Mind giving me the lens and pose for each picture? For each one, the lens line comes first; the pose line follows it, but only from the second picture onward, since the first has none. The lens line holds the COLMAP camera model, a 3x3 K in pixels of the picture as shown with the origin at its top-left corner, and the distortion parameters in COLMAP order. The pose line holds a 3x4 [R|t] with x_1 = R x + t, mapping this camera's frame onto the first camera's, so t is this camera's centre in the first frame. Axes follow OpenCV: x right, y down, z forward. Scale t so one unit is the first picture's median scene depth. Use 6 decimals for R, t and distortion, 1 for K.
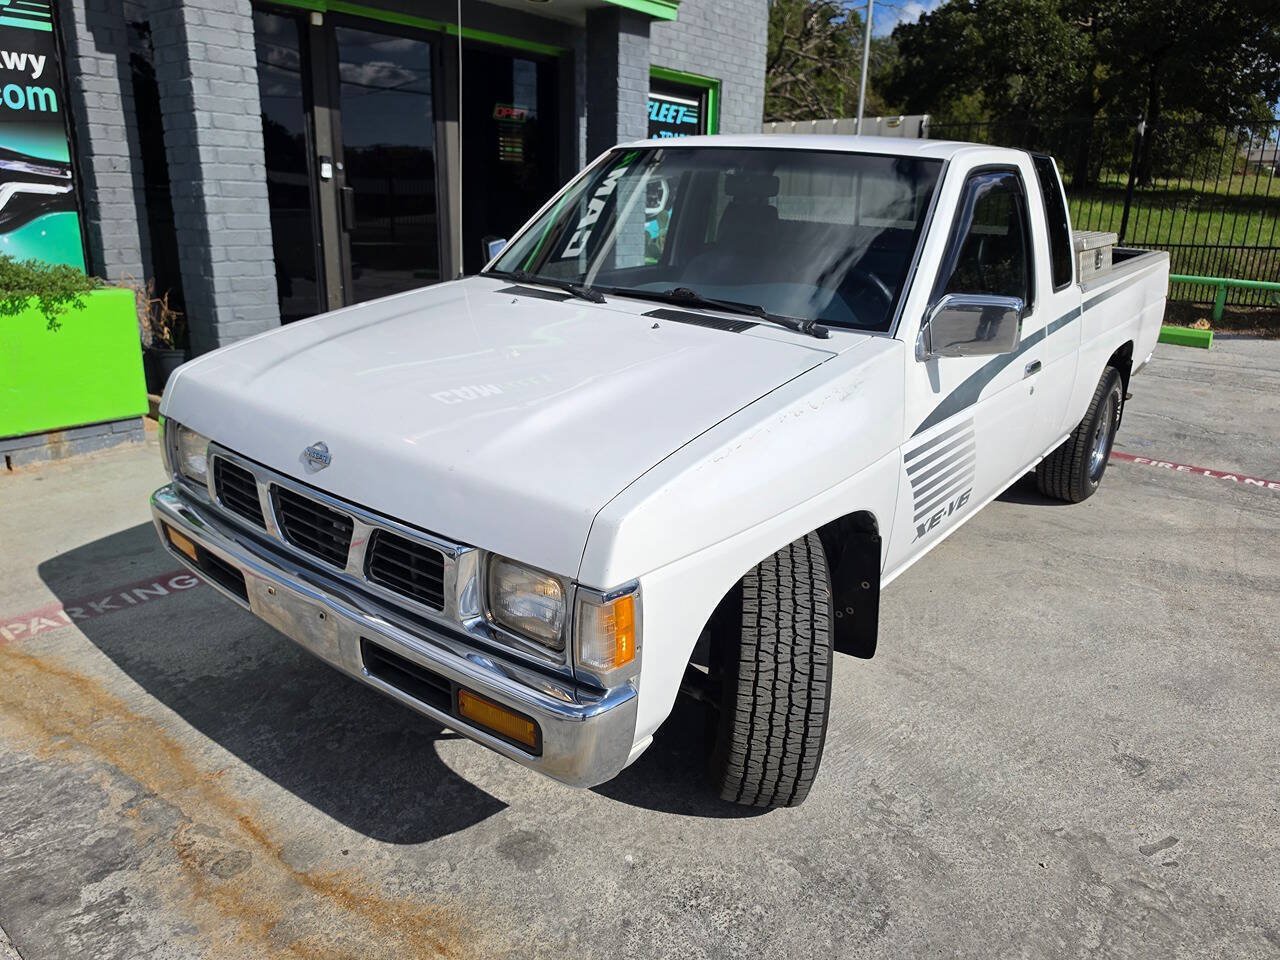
lens RADIAL K [[901.0, 0, 619.3], [0, 901.0, 480.5], [0, 0, 1]] dist [0.001474, -0.009146]
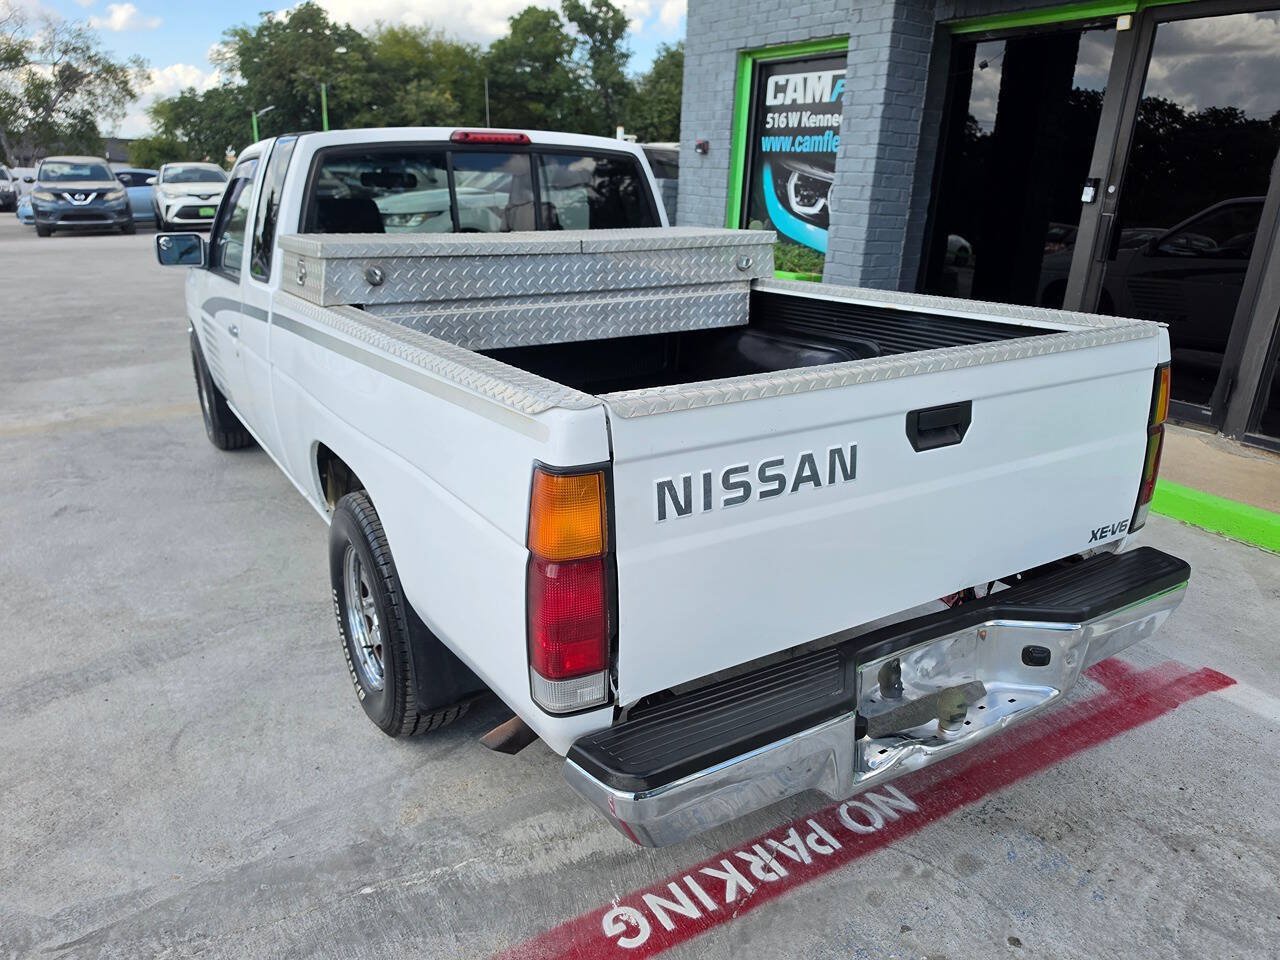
lens RADIAL K [[901.0, 0, 653.4], [0, 901.0, 486.1], [0, 0, 1]] dist [0.001474, -0.009146]
pose [[-0.318721, 0.270183, -0.908525, 1.438735], [-0.327756, 0.867969, 0.373102, -0.576736], [0.889378, 0.416690, -0.188086, 1.843894]]
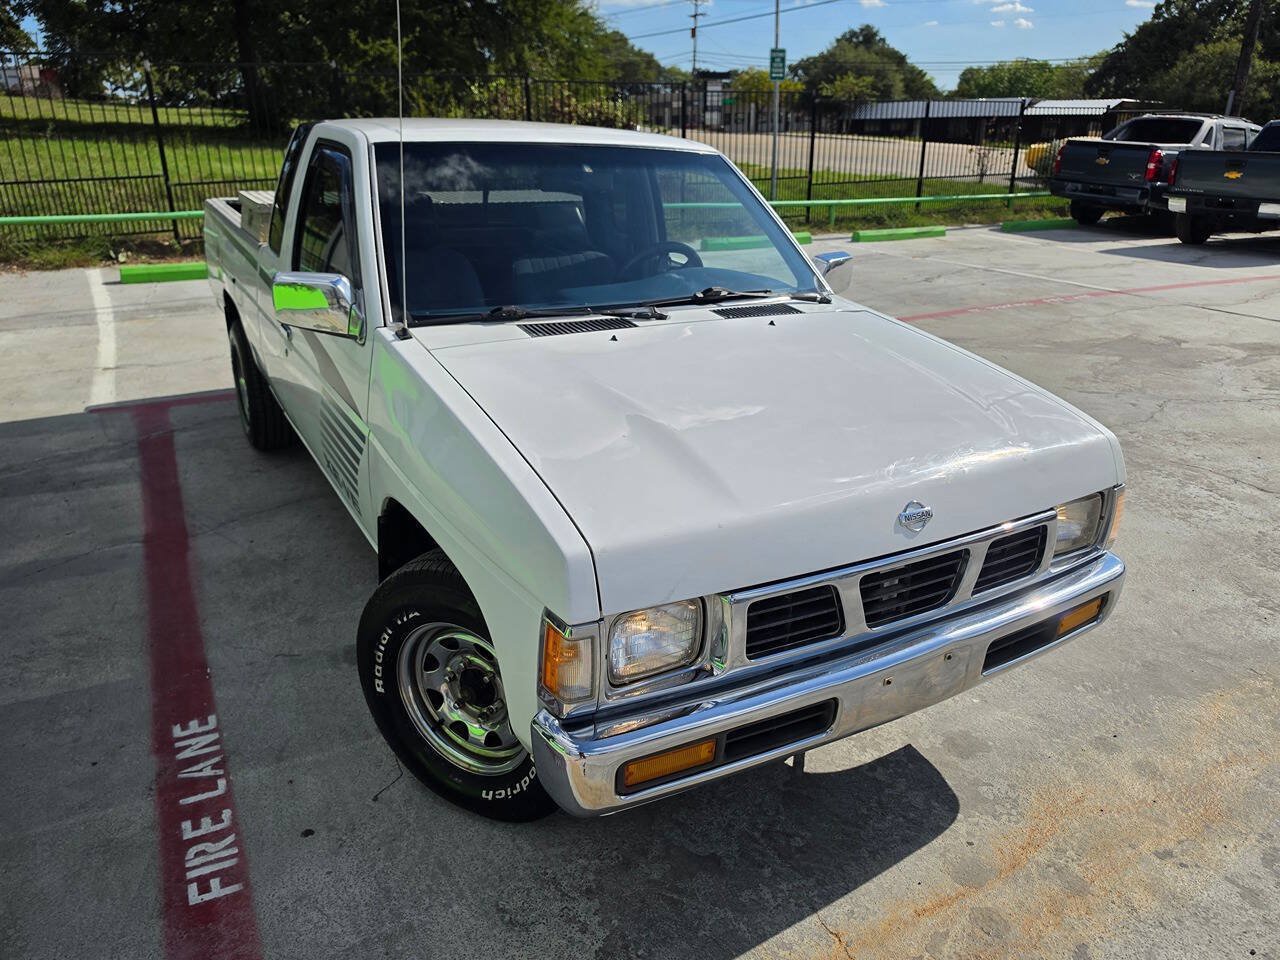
lens RADIAL K [[901.0, 0, 641.4], [0, 901.0, 488.2], [0, 0, 1]] dist [0.001474, -0.009146]
pose [[0.357802, -0.364502, 0.859718, -0.655491], [0.288087, 0.918848, 0.269674, -0.207860], [-0.888247, 0.151183, 0.433774, 0.437766]]
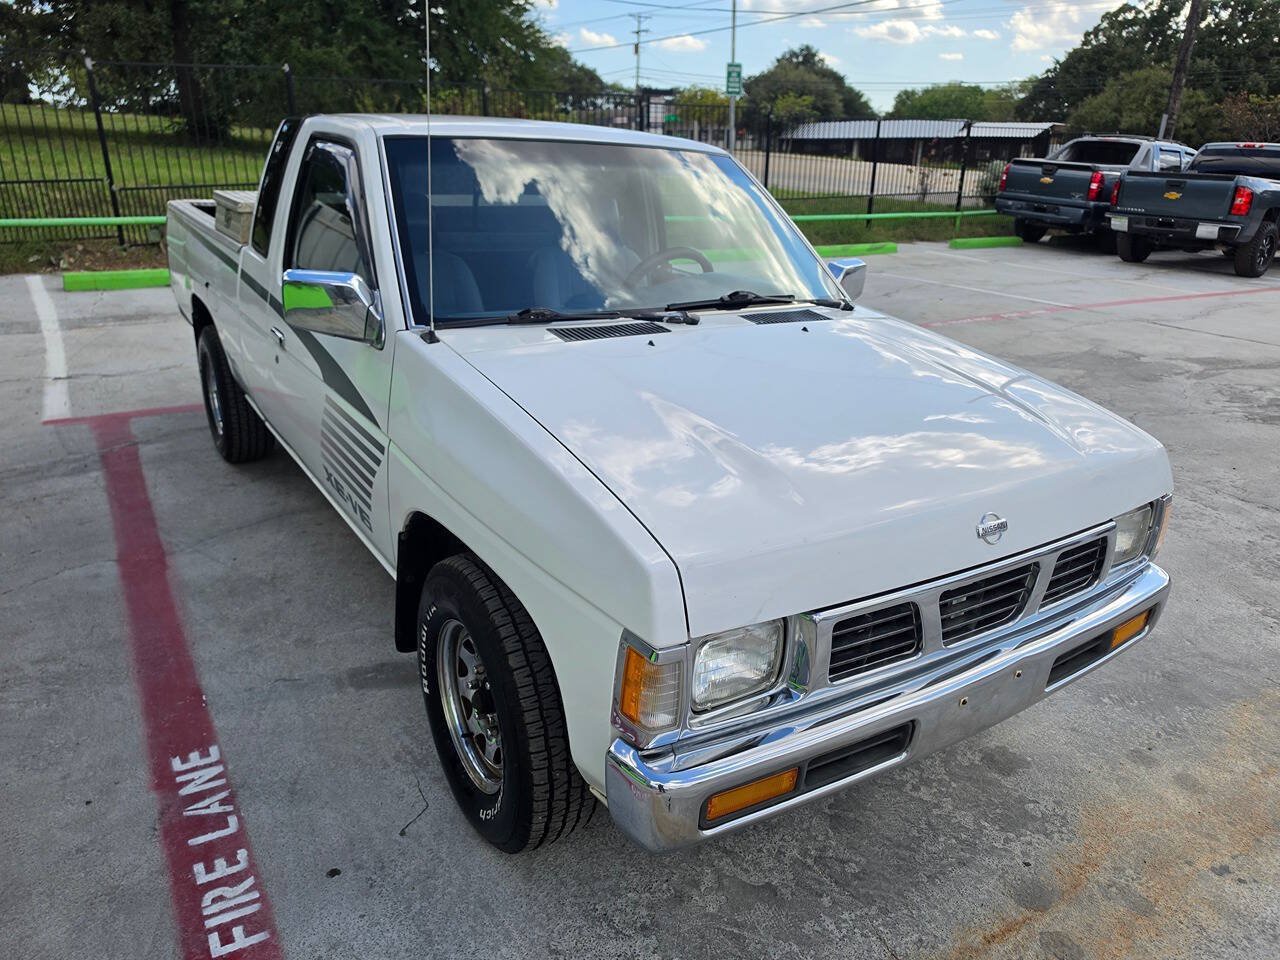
lens RADIAL K [[901.0, 0, 635.9], [0, 901.0, 492.8], [0, 0, 1]] dist [0.001474, -0.009146]
pose [[0.306508, -0.356993, 0.882388, -0.652856], [0.276710, 0.920390, 0.276249, -0.219809], [-0.910760, 0.159494, 0.380890, 0.525179]]
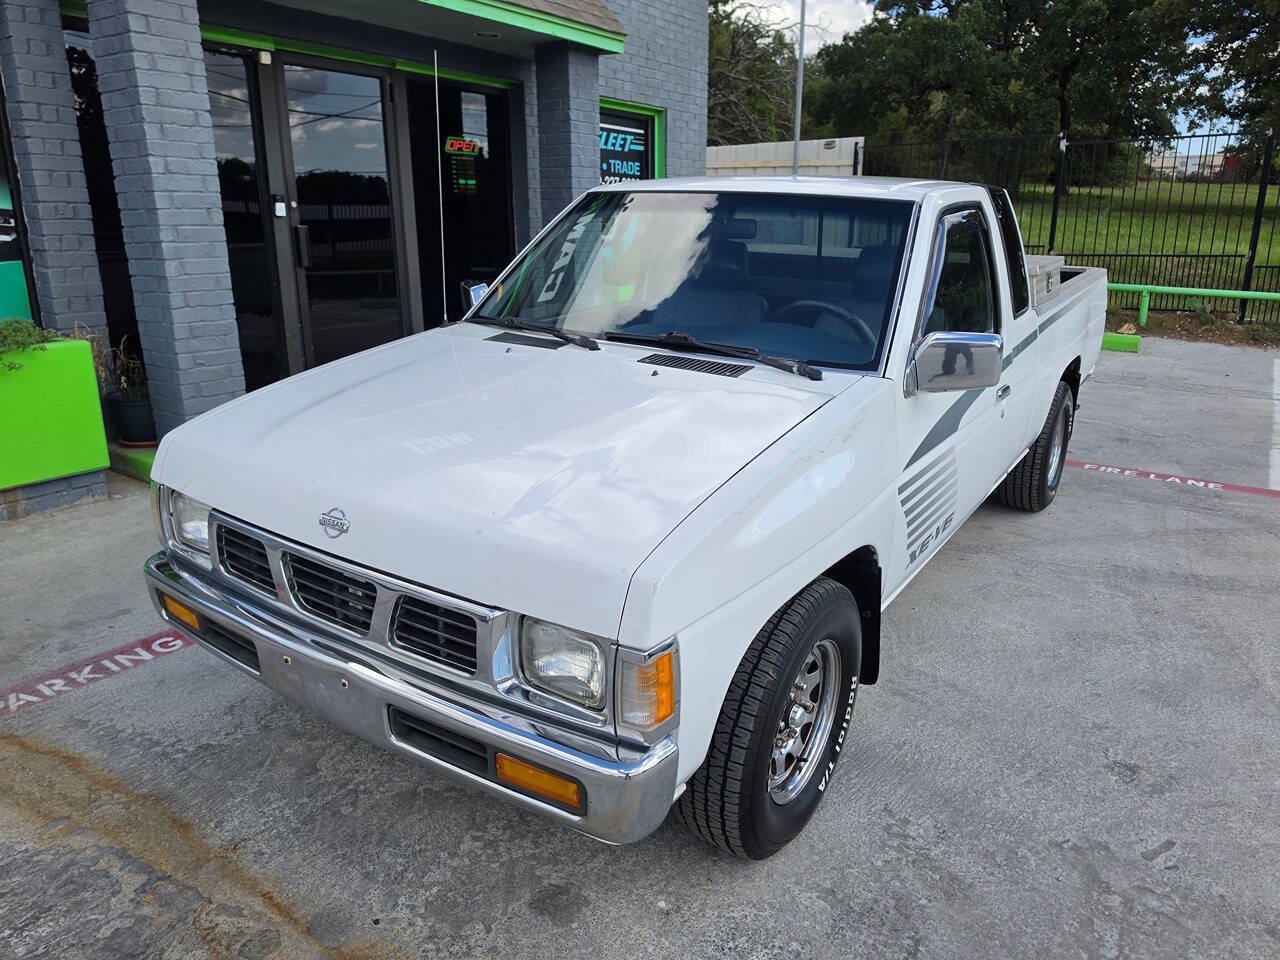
lens RADIAL K [[901.0, 0, 635.7], [0, 901.0, 472.7], [0, 0, 1]] dist [0.001474, -0.009146]
pose [[0.996056, -0.045741, 0.076025, -0.050832], [0.047611, 0.998602, -0.022963, -0.029032], [-0.074868, 0.026492, 0.996841, -0.011463]]
